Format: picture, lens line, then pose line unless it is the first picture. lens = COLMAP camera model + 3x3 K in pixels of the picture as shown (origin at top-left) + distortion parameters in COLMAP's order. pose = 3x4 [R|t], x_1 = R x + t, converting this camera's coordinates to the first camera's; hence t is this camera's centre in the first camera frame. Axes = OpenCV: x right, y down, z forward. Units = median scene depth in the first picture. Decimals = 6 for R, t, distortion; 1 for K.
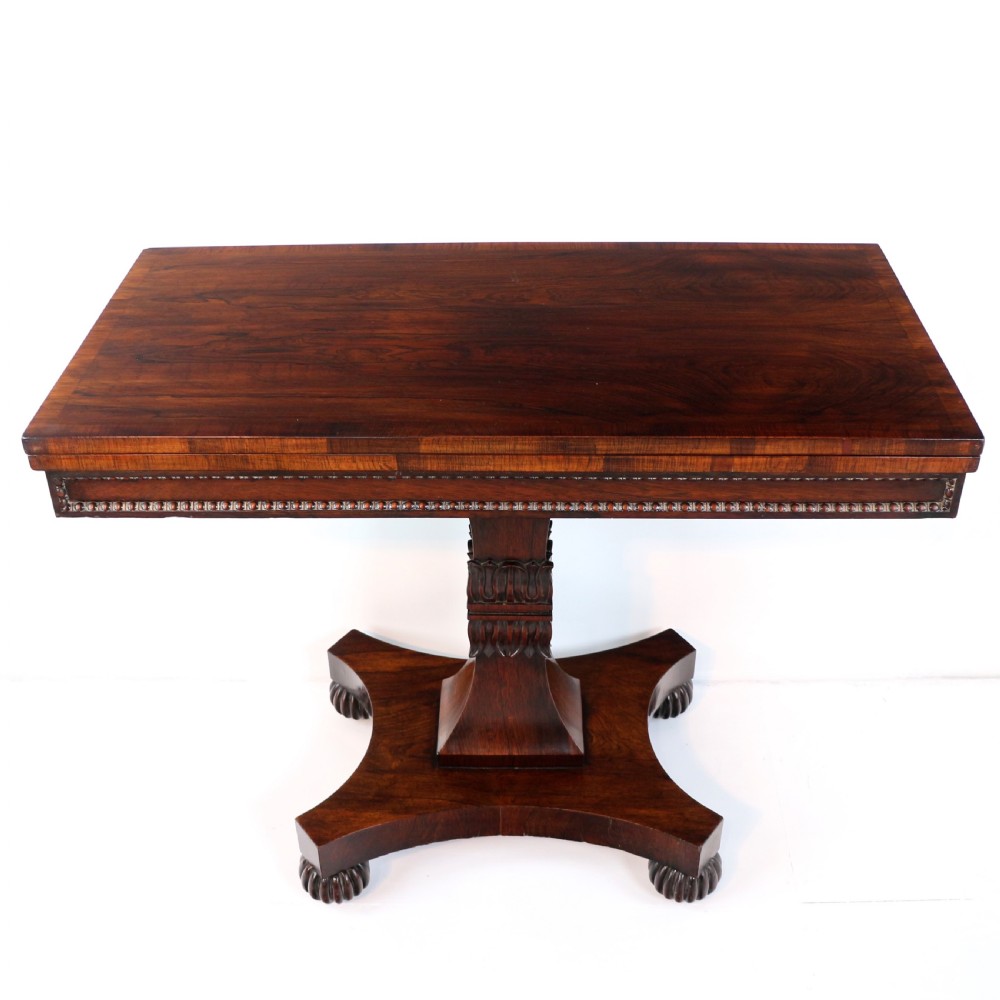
lens RADIAL K [[1290.4, 0, 534.1], [0, 1290.4, 506.8], [0, 0, 1]] dist [-0.160018, 0.054293]
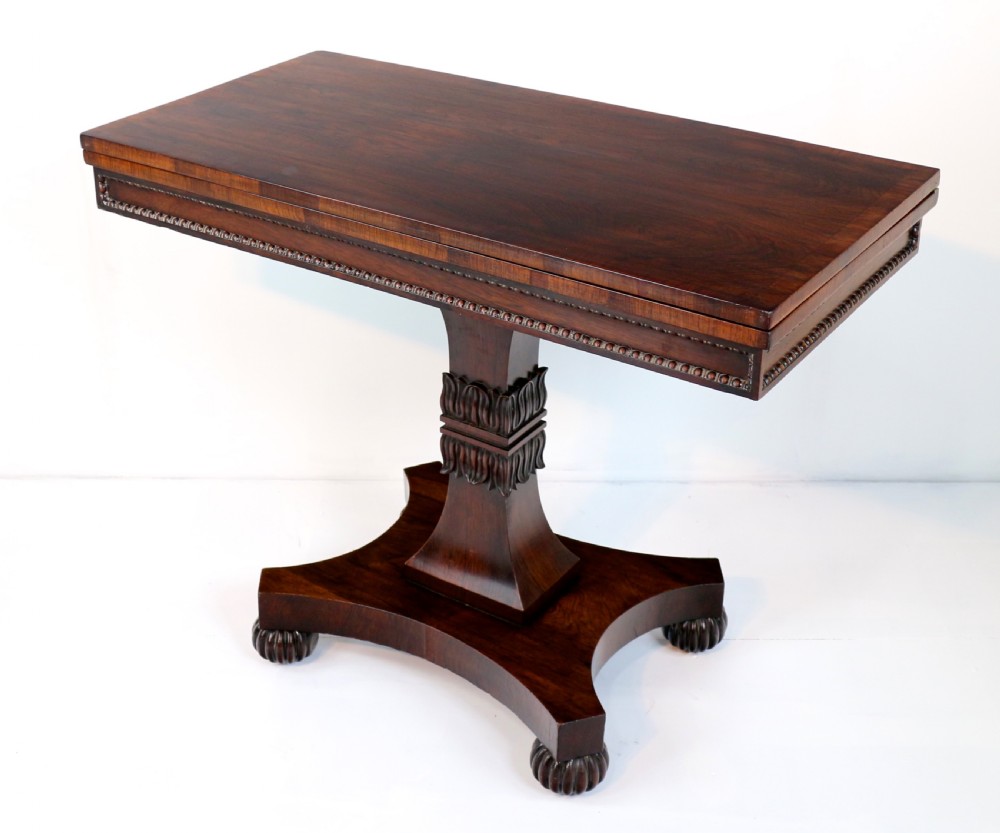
lens RADIAL K [[1548.4, 0, 453.0], [0, 1548.4, 414.2], [0, 0, 1]] dist [-0.123171, 0.019121]
pose [[0.813930, 0.270936, -0.513917, 0.620287], [-0.321507, 0.946854, -0.010015, 0.085911], [0.483891, 0.173380, 0.857781, -0.079986]]
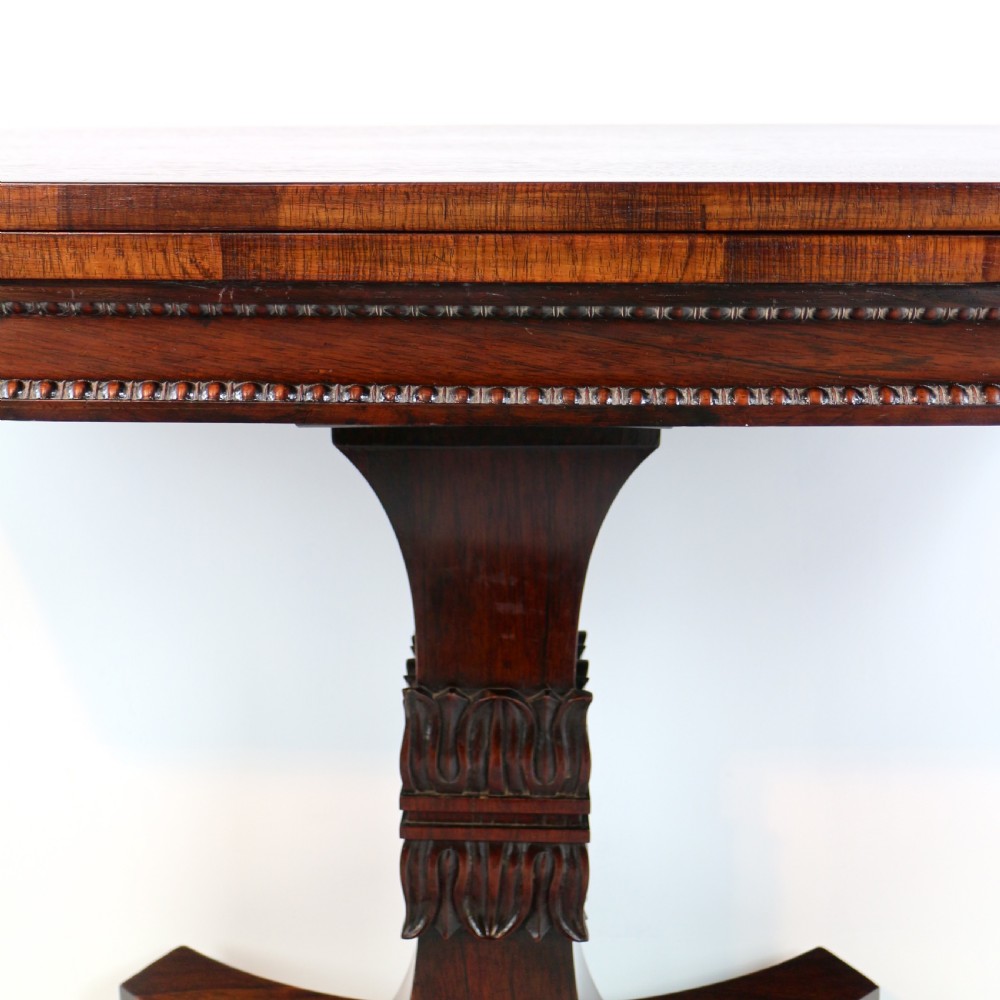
lens RADIAL K [[1493.4, 0, 539.1], [0, 1493.4, 199.4], [0, 0, 1]] dist [-0.151134, 0.140445]
pose [[0.999997, 0.002605, 0.000039, -0.004224], [-0.002250, 0.870790, -0.491649, 0.147886], [-0.001315, 0.491647, 0.870793, 0.467128]]
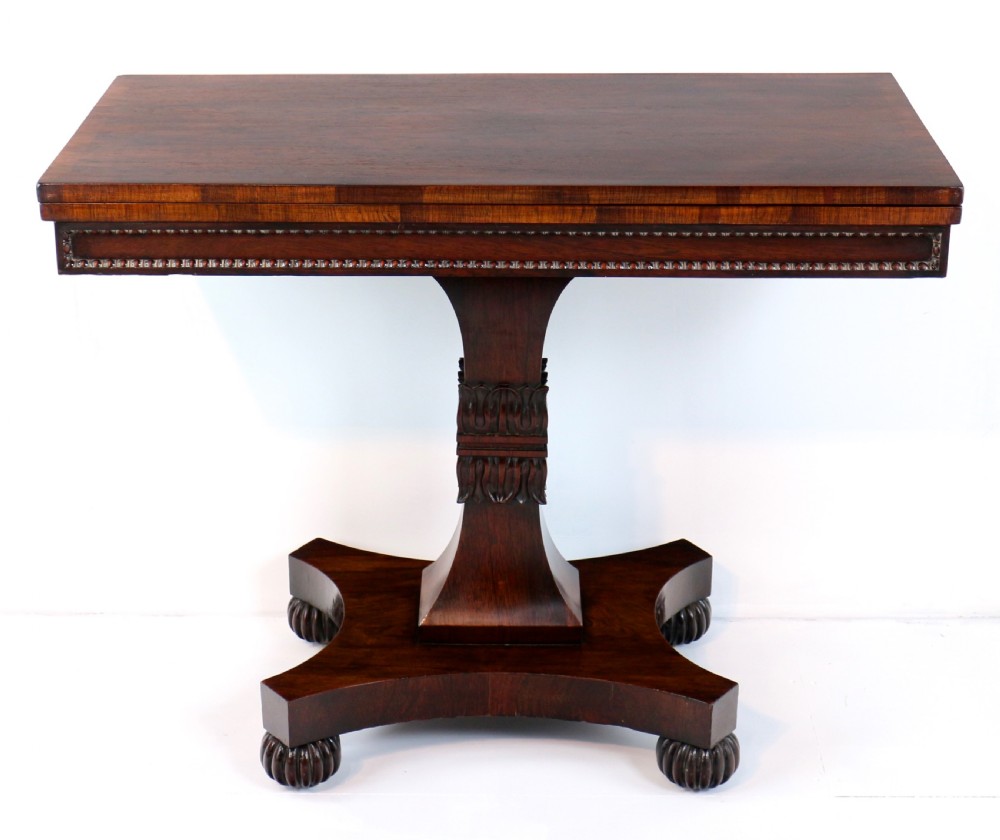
lens RADIAL K [[2163.0, 0, 500.0], [0, 2163.0, 420.0], [0, 0, 1]] dist [0.001868, 0.040859]
pose [[0.999970, 0.003688, -0.006767, -0.010093], [-0.005011, 0.978270, -0.207274, 0.401947], [0.005855, 0.207302, 0.978259, -0.561687]]
